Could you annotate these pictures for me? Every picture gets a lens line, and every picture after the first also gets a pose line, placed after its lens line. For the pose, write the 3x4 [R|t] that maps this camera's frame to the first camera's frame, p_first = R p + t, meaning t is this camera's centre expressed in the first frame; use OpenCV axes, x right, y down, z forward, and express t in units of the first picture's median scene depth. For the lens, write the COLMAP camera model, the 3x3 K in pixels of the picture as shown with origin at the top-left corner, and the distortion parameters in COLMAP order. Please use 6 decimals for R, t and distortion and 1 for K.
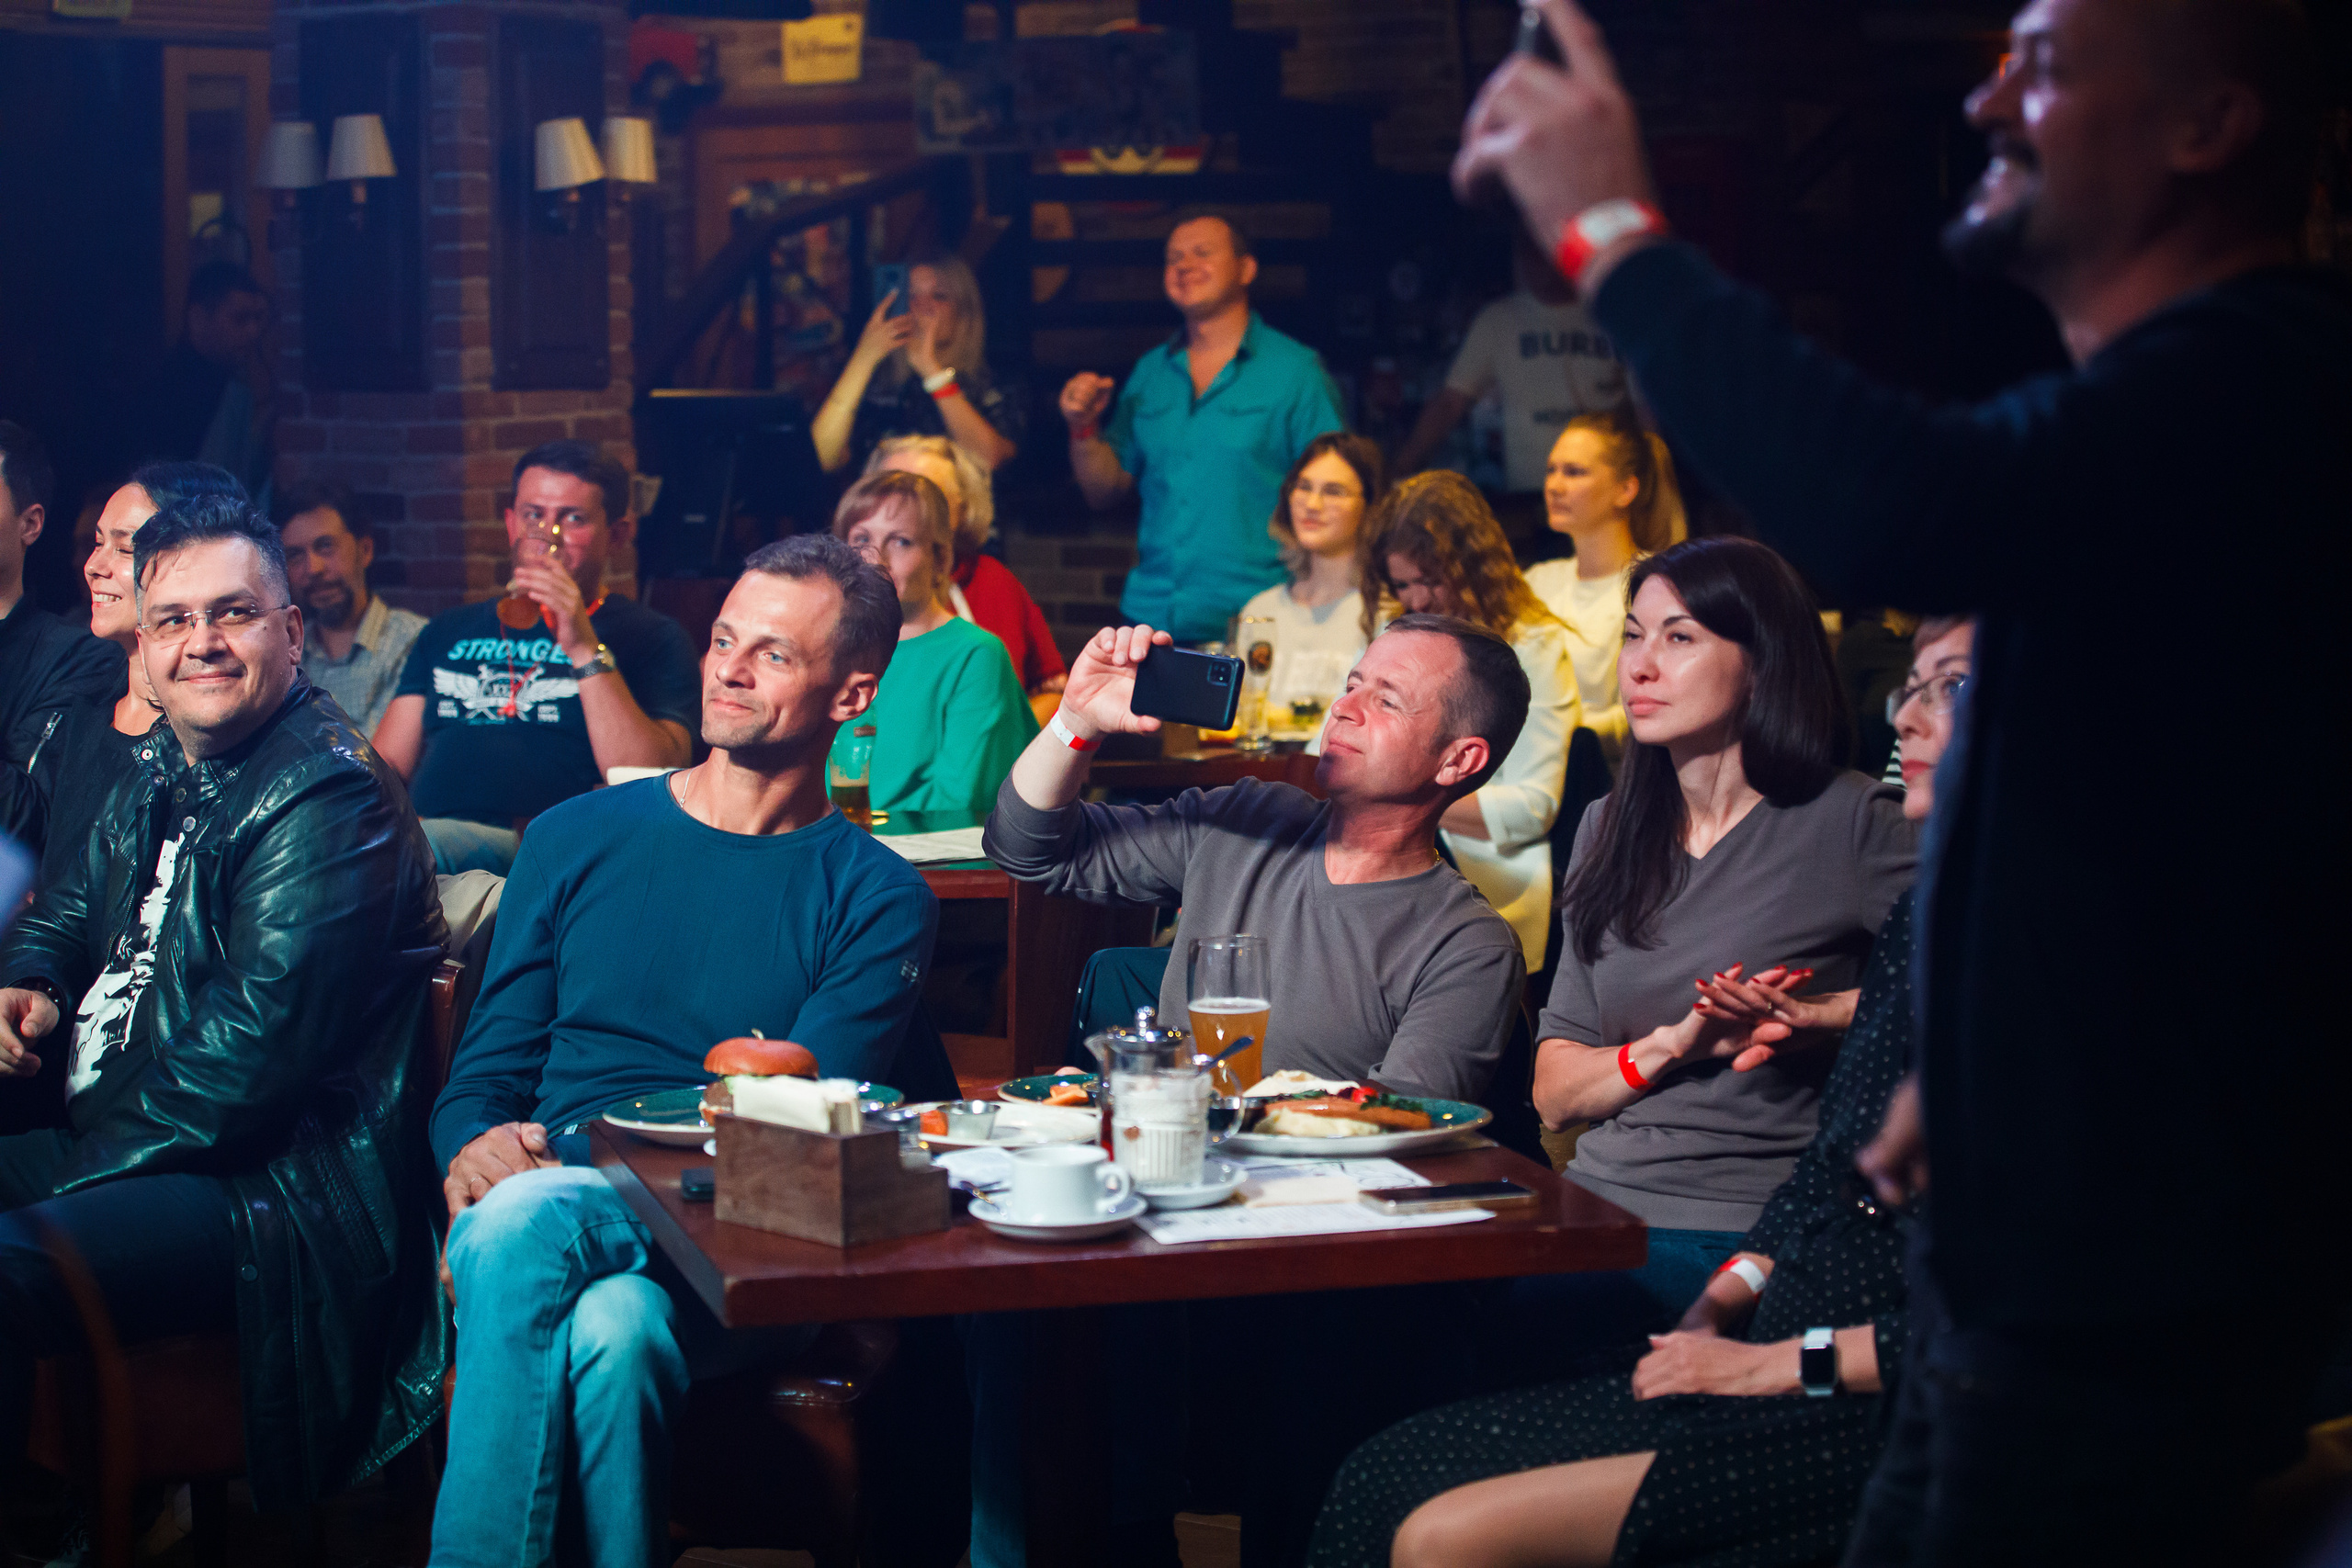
lens RADIAL K [[4753.7, 0, 1137.8], [0, 4753.7, 662.8], [0, 0, 1]] dist [0.049953, 0.000000]
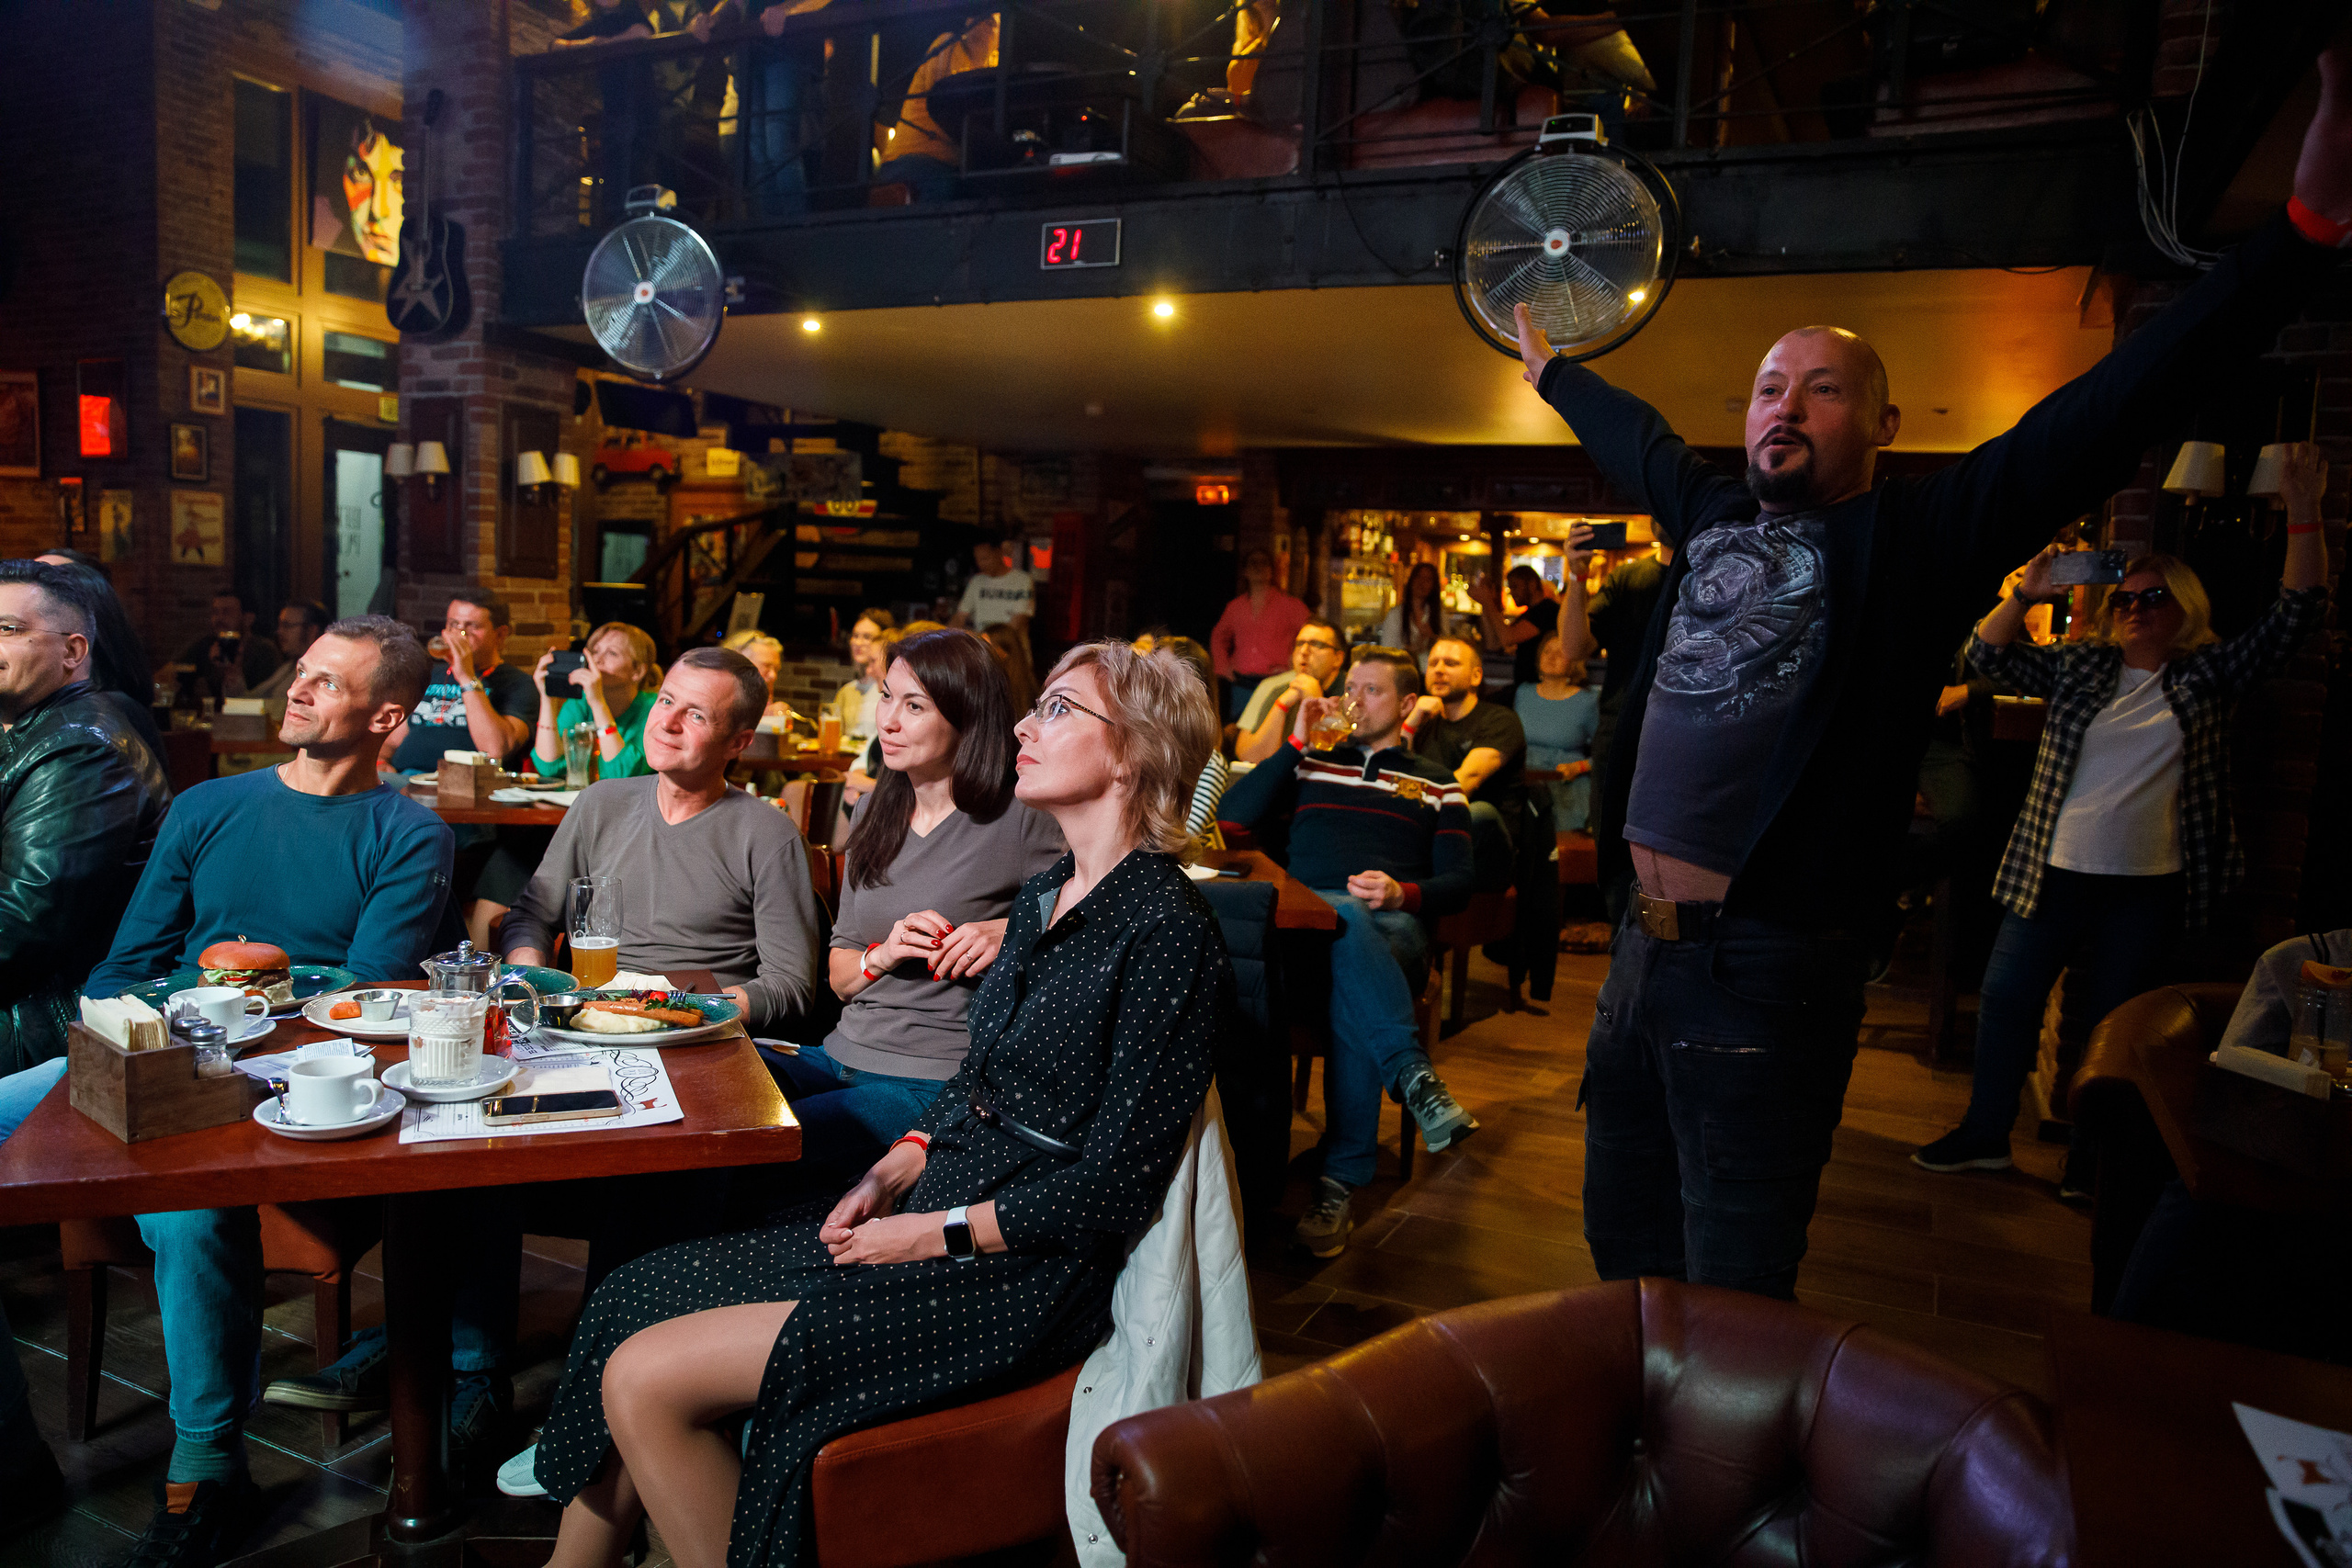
lens RADIAL K [[1590.0, 0, 1169.0], [0, 1590.0, 746.6], [0, 0, 1]] dist [-0.071224, 0.037684]
pose [[0.987124, 0.039881, 0.154906, 0.061894], [-0.041427, 0.999119, 0.006762, 0.002901], [-0.154500, -0.013092, 0.987906, 0.254243]]
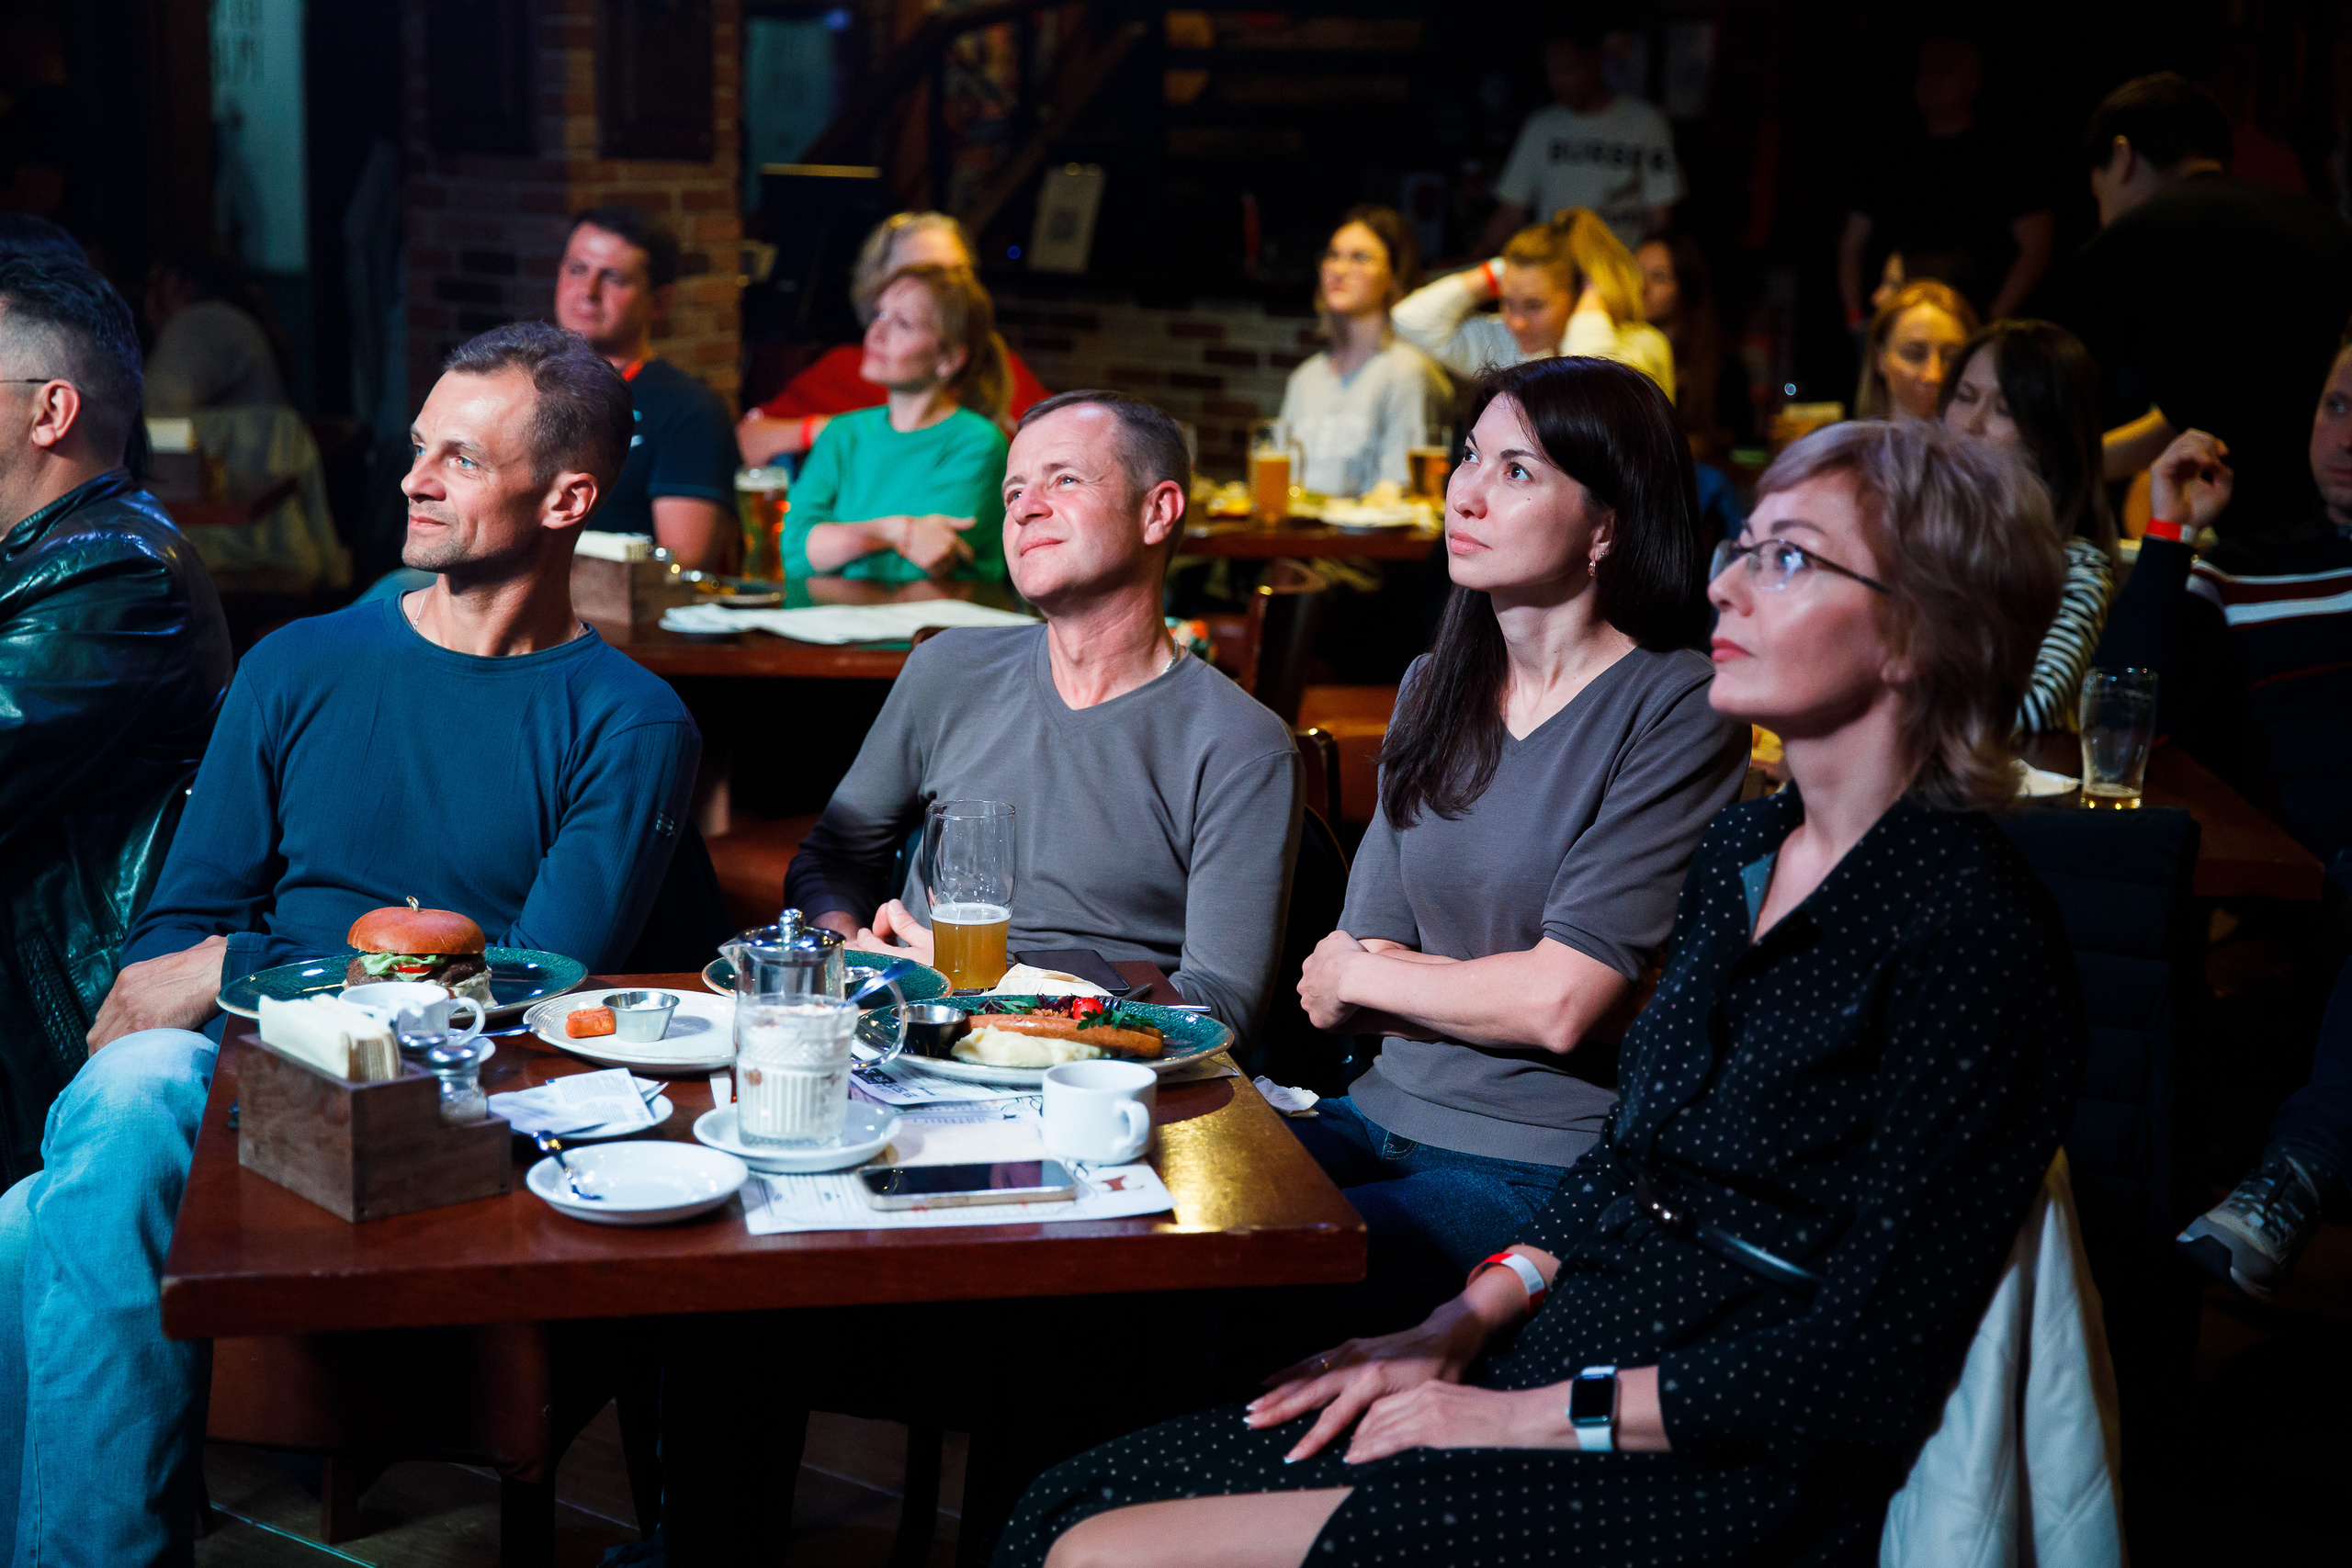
lens RADIAL K [[3543.6, 0, 1183.4], [0, 3543.6, 802.1], [0, 0, 1]] dist [0.204465, 0.000000]
pose [[0.997874, 0.037577, -0.053242, 0.048711], [-0.031263, 0.992894, 0.114826, -0.010160], [0.057178, -0.112918, 0.991958, 0.185149]]
